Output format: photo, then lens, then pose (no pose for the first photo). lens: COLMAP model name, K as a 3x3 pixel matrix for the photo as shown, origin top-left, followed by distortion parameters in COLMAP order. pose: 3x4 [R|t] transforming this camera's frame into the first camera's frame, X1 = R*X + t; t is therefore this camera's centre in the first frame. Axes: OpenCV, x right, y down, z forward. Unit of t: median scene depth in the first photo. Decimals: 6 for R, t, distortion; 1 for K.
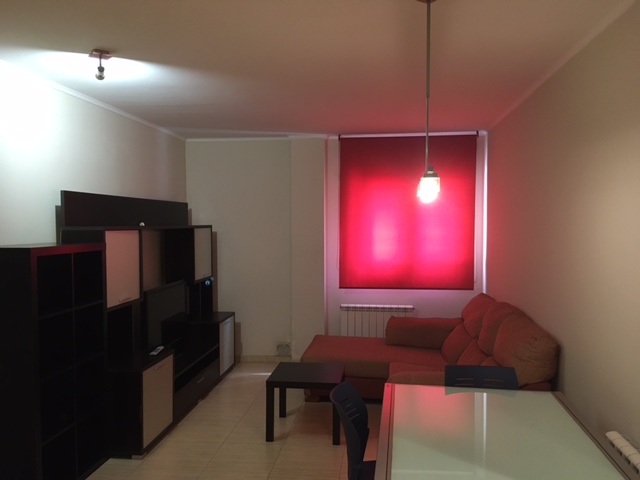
lens RADIAL K [[548.0, 0, 316.2], [0, 548.0, 240.5], [0, 0, 1]] dist [0.083626, -0.101185]
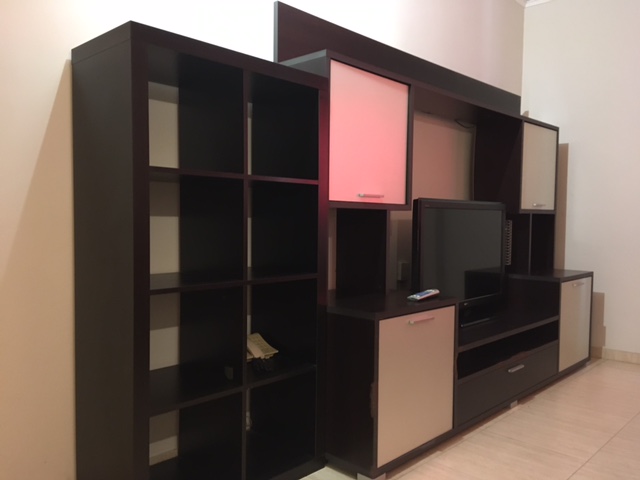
lens RADIAL K [[548.0, 0, 317.5], [0, 548.0, 239.8], [0, 0, 1]] dist [0.083626, -0.101185]
pose [[0.807415, 0.043222, -0.588398, -0.039674], [-0.038361, 0.999049, 0.020747, 0.102807], [0.588735, 0.005820, 0.808305, 0.368207]]
